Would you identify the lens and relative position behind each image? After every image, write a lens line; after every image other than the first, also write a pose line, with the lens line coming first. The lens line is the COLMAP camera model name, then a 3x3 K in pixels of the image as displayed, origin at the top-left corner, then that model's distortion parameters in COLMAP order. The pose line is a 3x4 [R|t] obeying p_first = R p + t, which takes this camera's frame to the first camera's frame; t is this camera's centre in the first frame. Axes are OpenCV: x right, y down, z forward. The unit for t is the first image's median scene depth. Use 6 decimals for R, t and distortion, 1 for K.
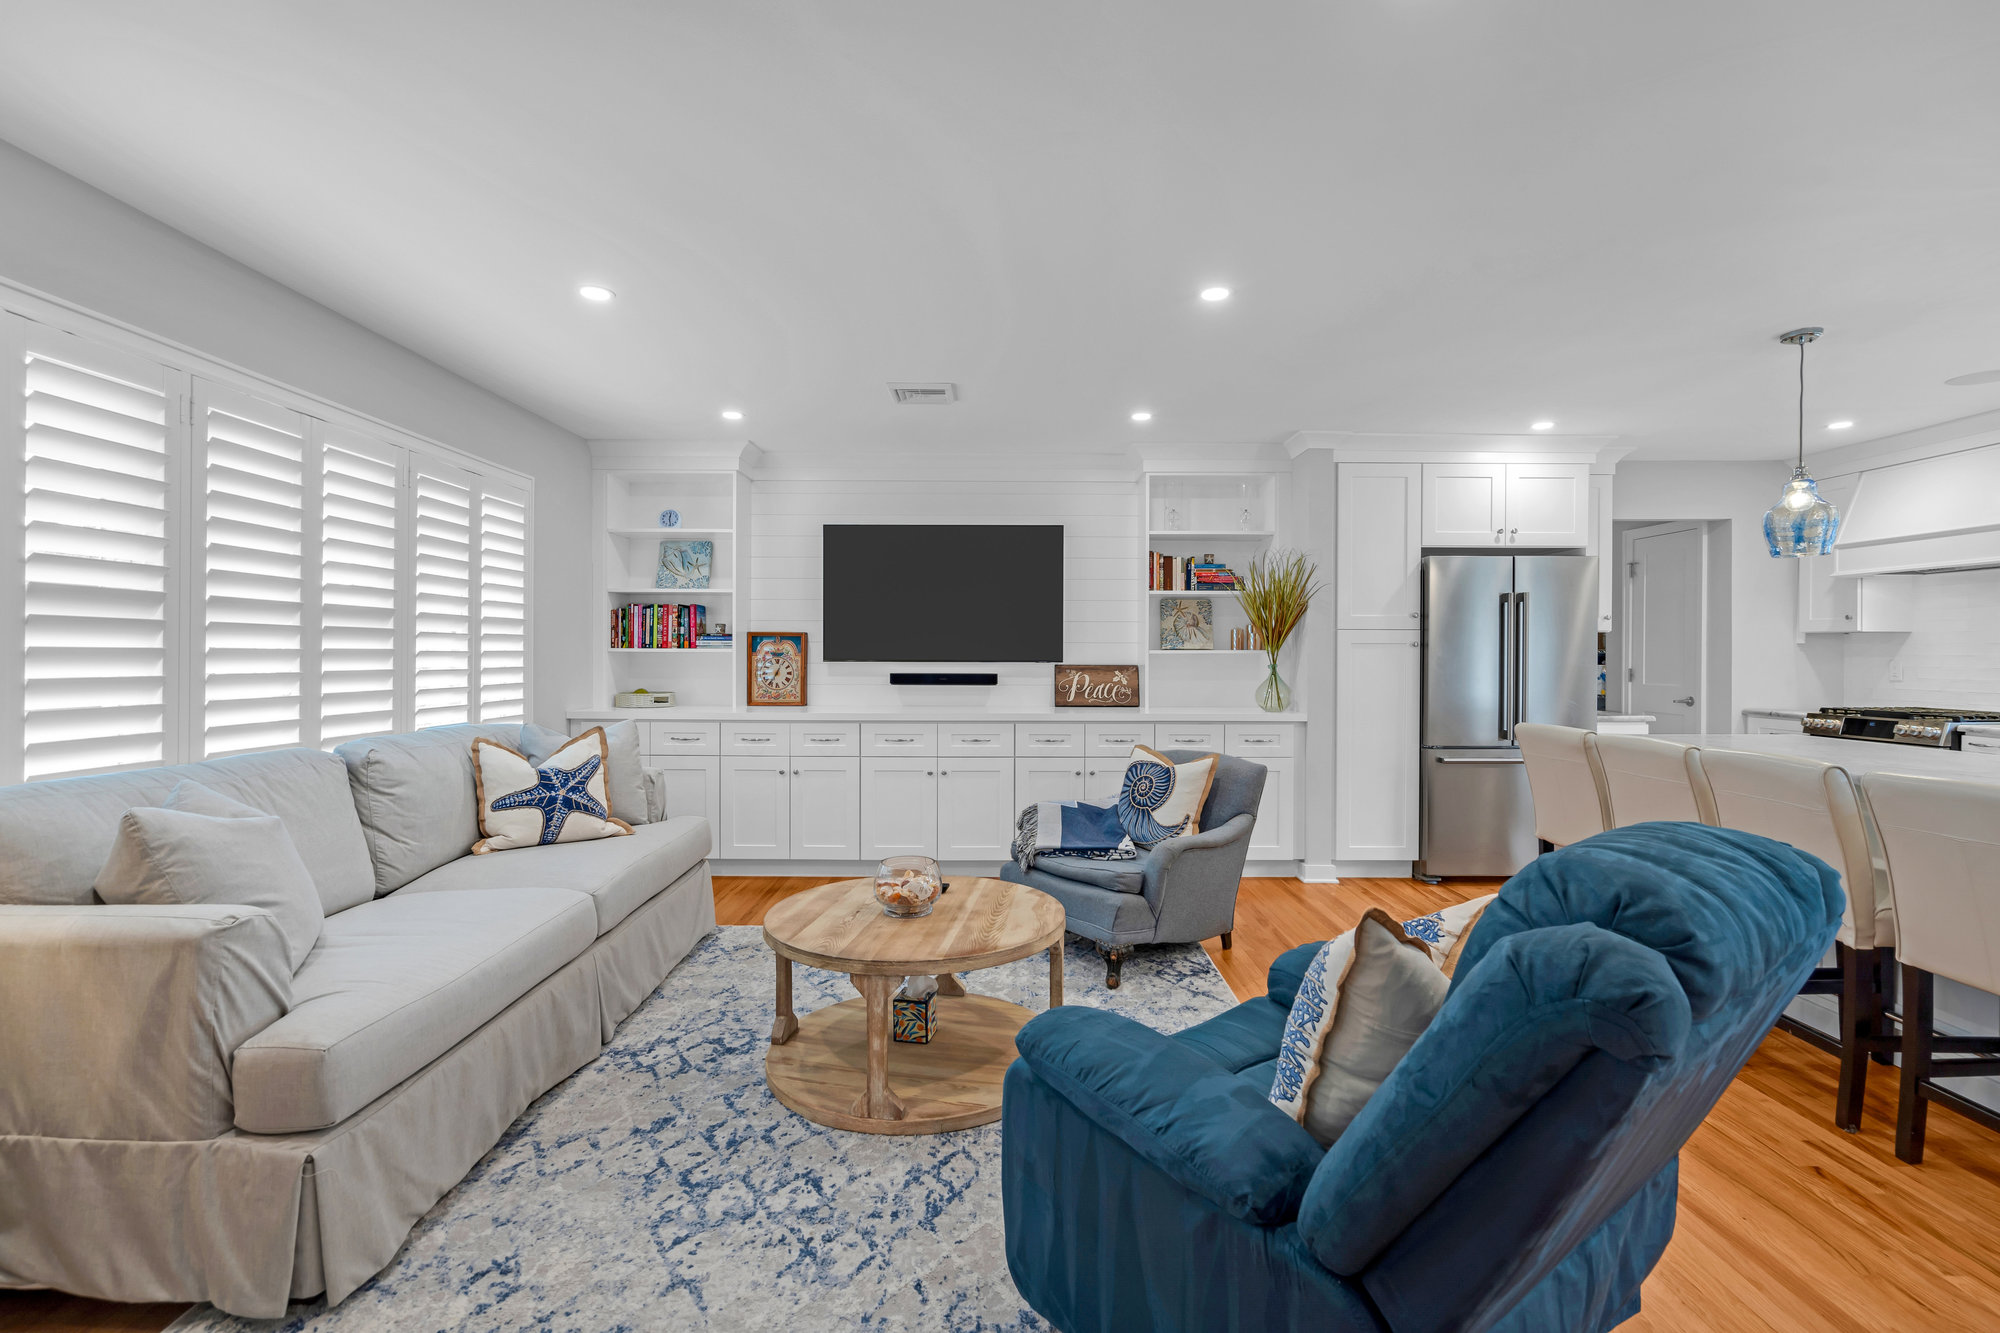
lens RADIAL K [[901.6, 0, 1000.0], [0, 901.6, 666.5], [0, 0, 1]] dist [-0.003812, -0.000020]
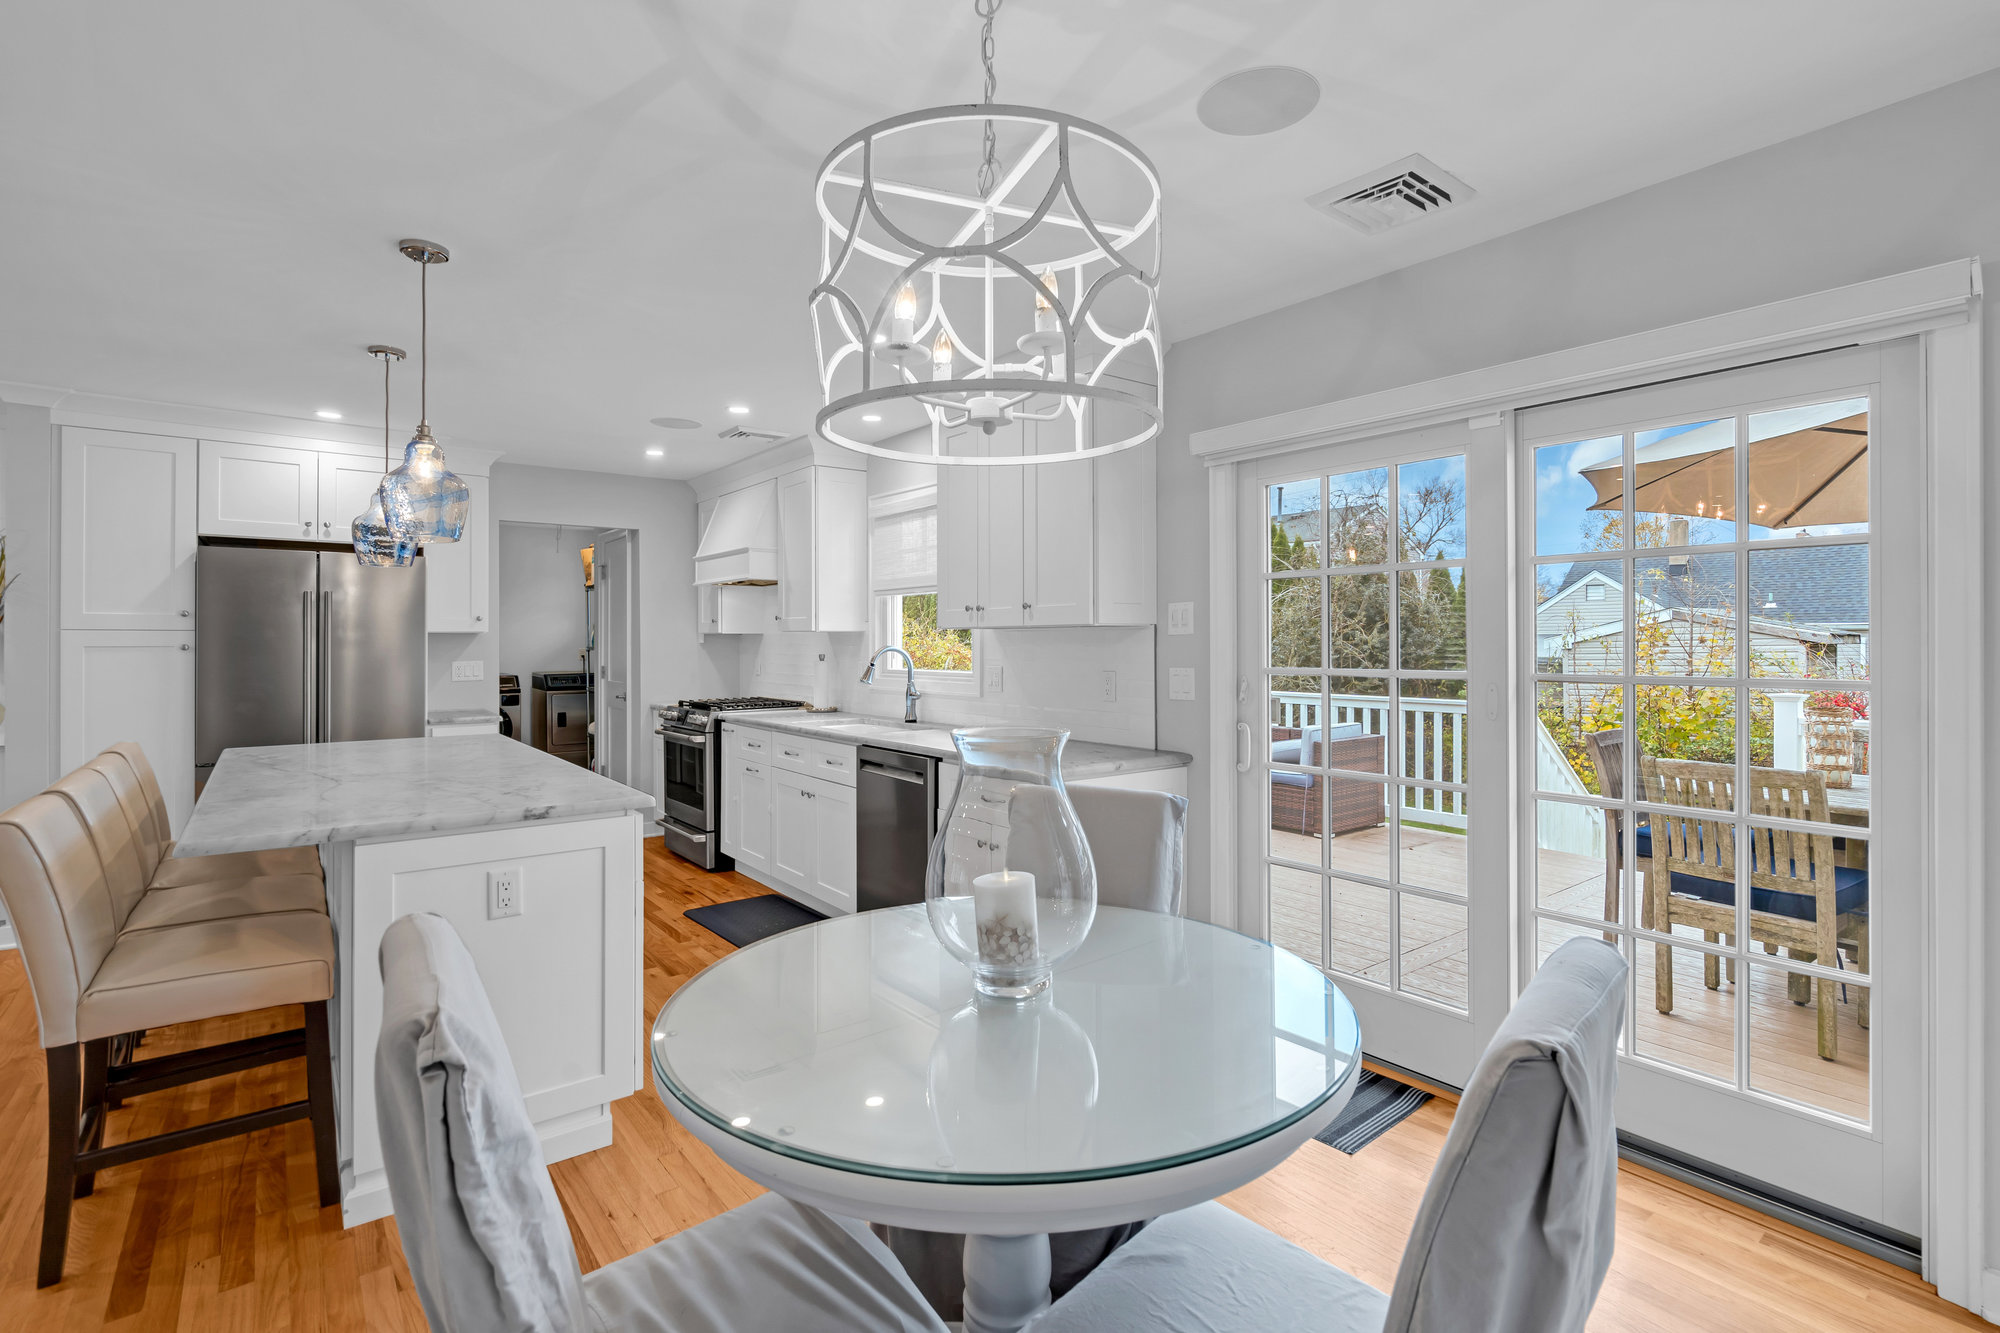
lens RADIAL K [[924.9, 0, 1007.8], [0, 924.9, 636.8], [0, 0, 1]] dist [-0.002502, -0.000107]
pose [[0.790210, 0.000226, 0.612837, 0.543062], [0.012714, 0.999779, -0.016762, -0.009956], [-0.612705, 0.021037, 0.790032, -0.180004]]
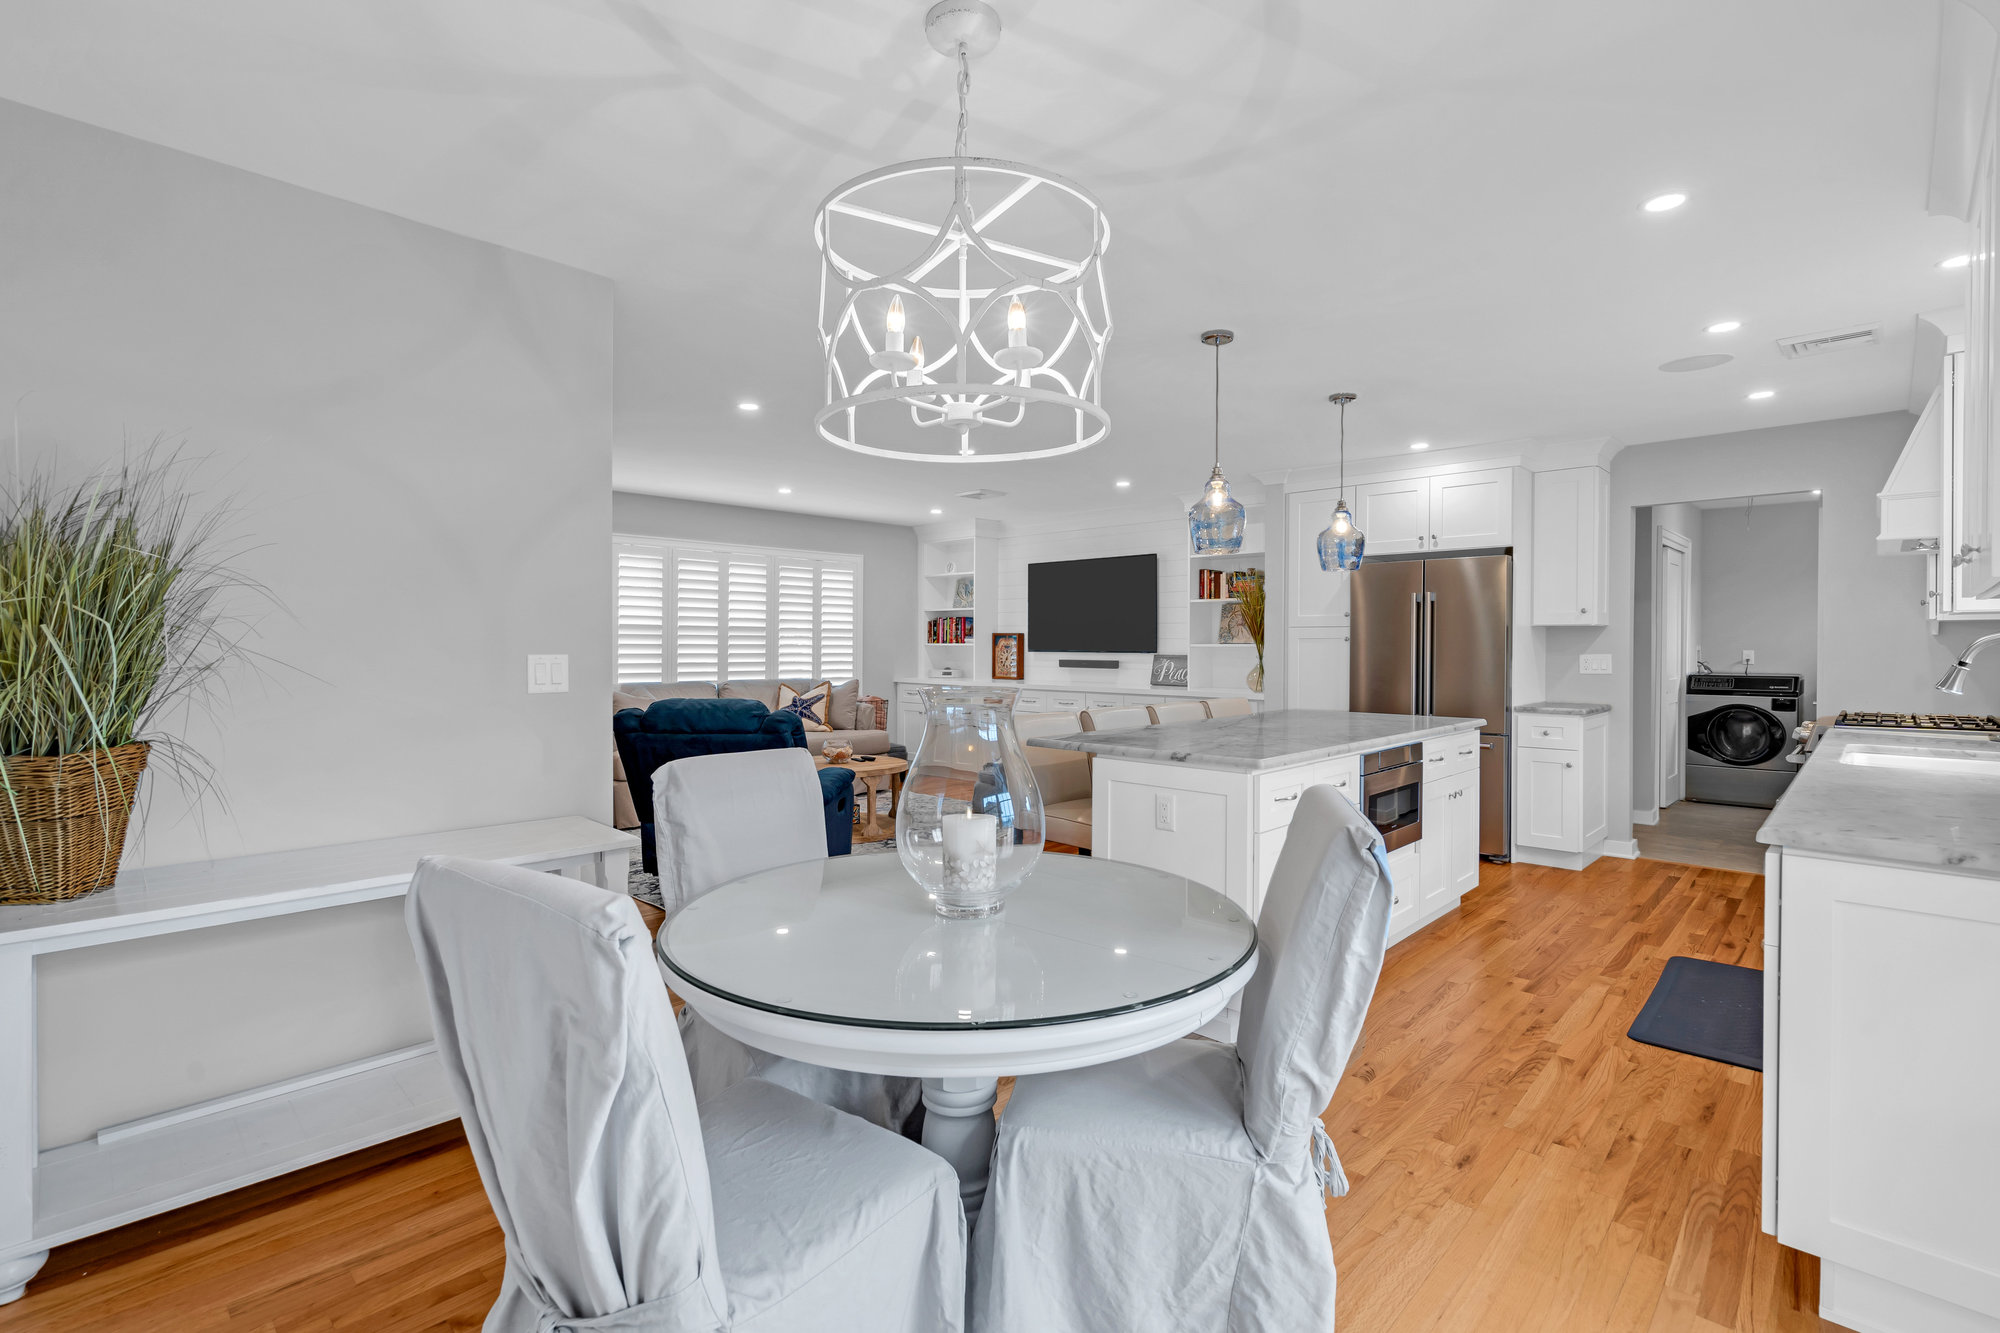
lens RADIAL K [[909.6, 0, 1000.8], [0, 909.6, 659.2], [0, 0, 1]] dist [-0.002635, 0.000544]
pose [[0.714998, 0.010502, -0.699048, 0.975581], [-0.011605, 0.999928, 0.003152, 0.003427], [0.699031, 0.005859, 0.715068, -0.174831]]
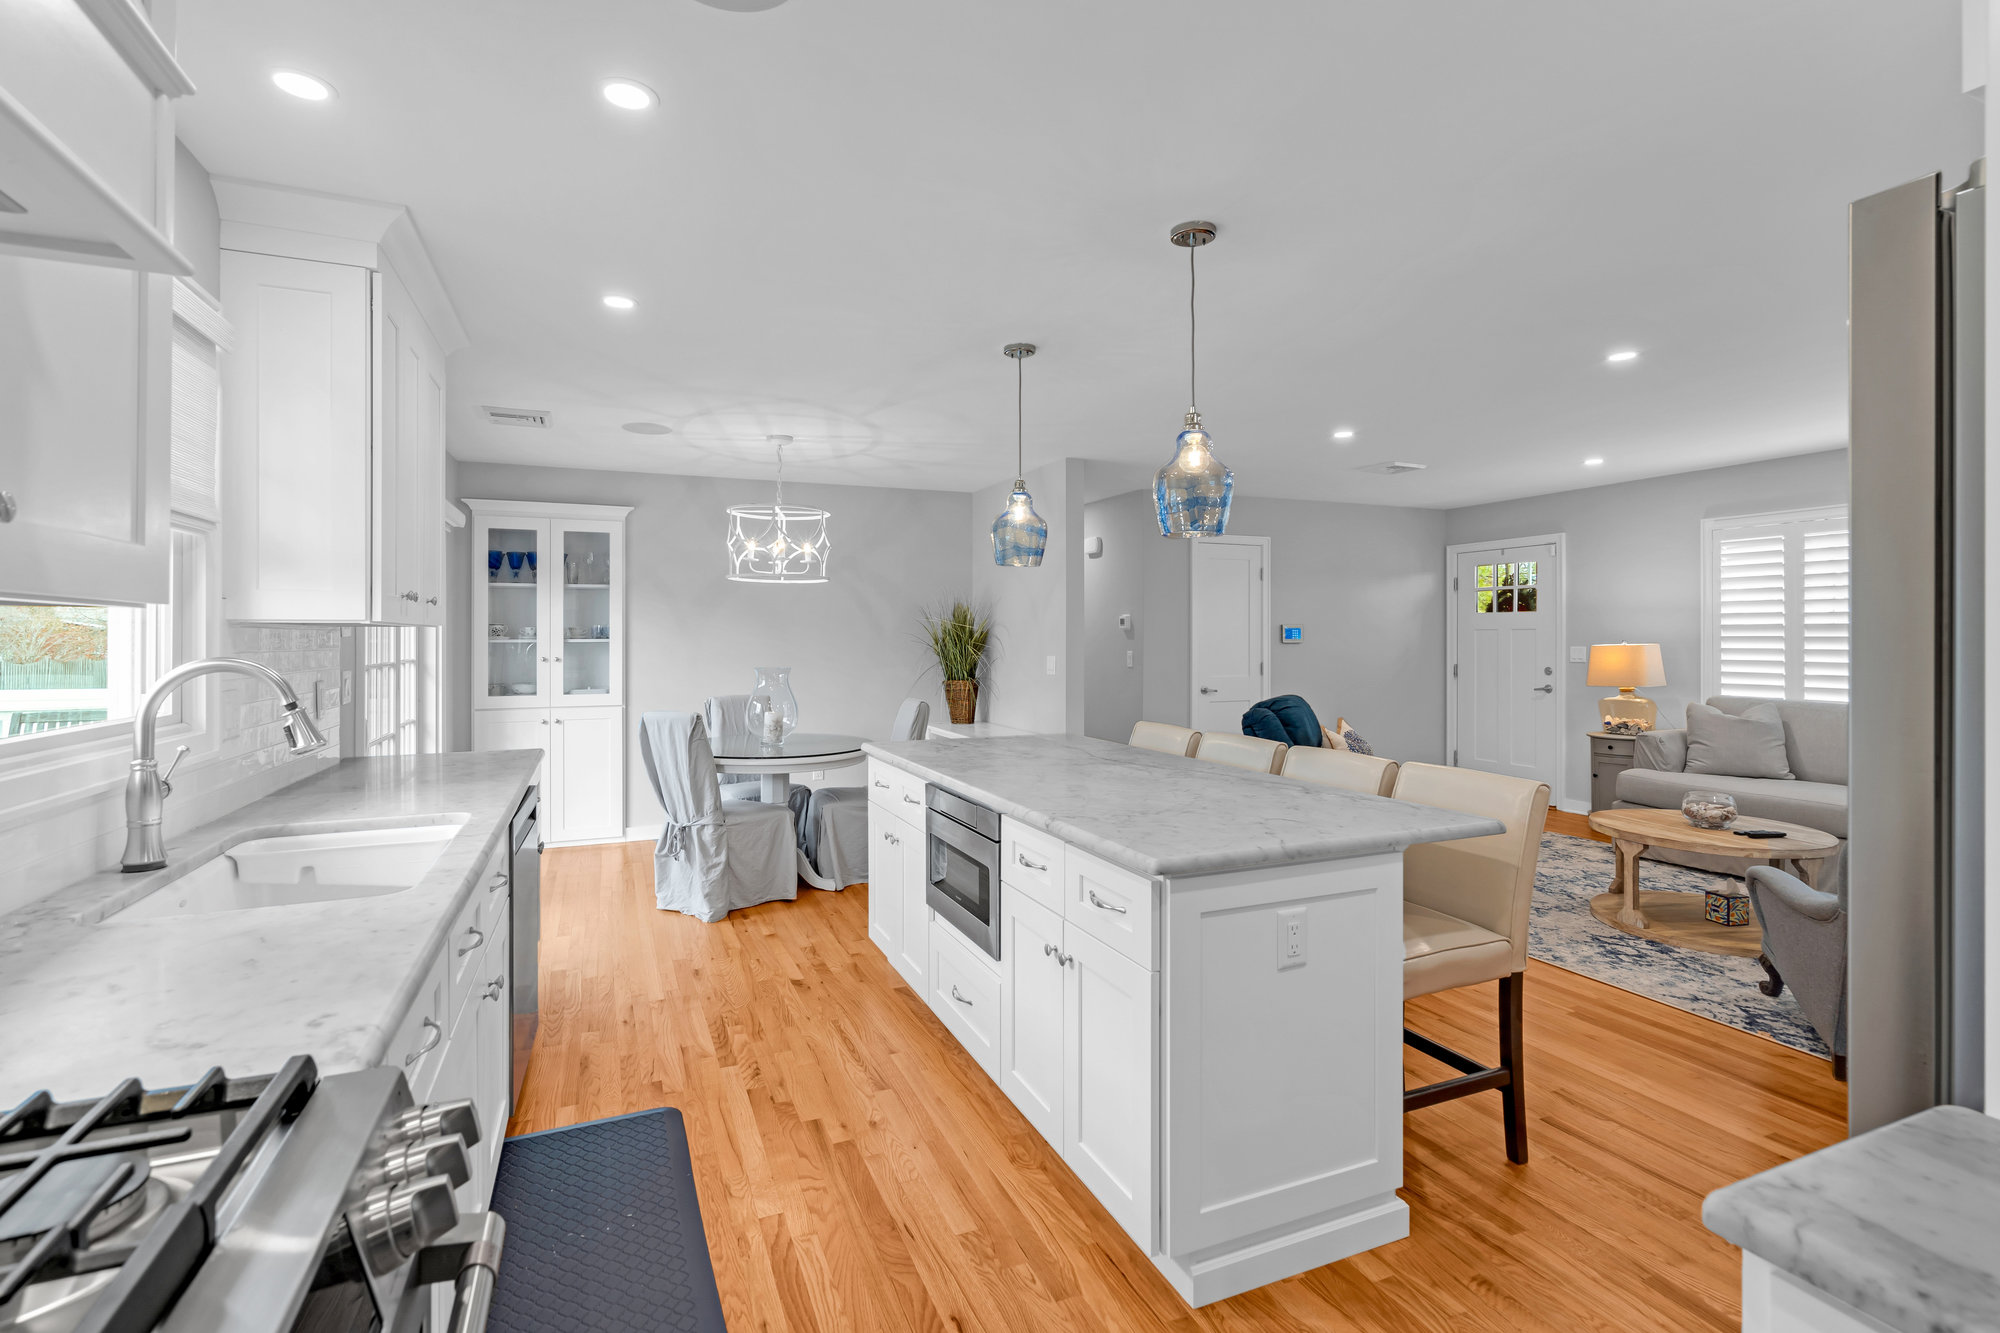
lens RADIAL K [[924.9, 0, 1007.8], [0, 924.9, 636.8], [0, 0, 1]] dist [-0.002502, -0.000107]
pose [[-0.918522, 0.002459, -0.395361, 0.892098], [-0.003670, 0.999885, 0.014745, -0.034588], [0.395352, 0.014995, -0.918407, 1.097885]]
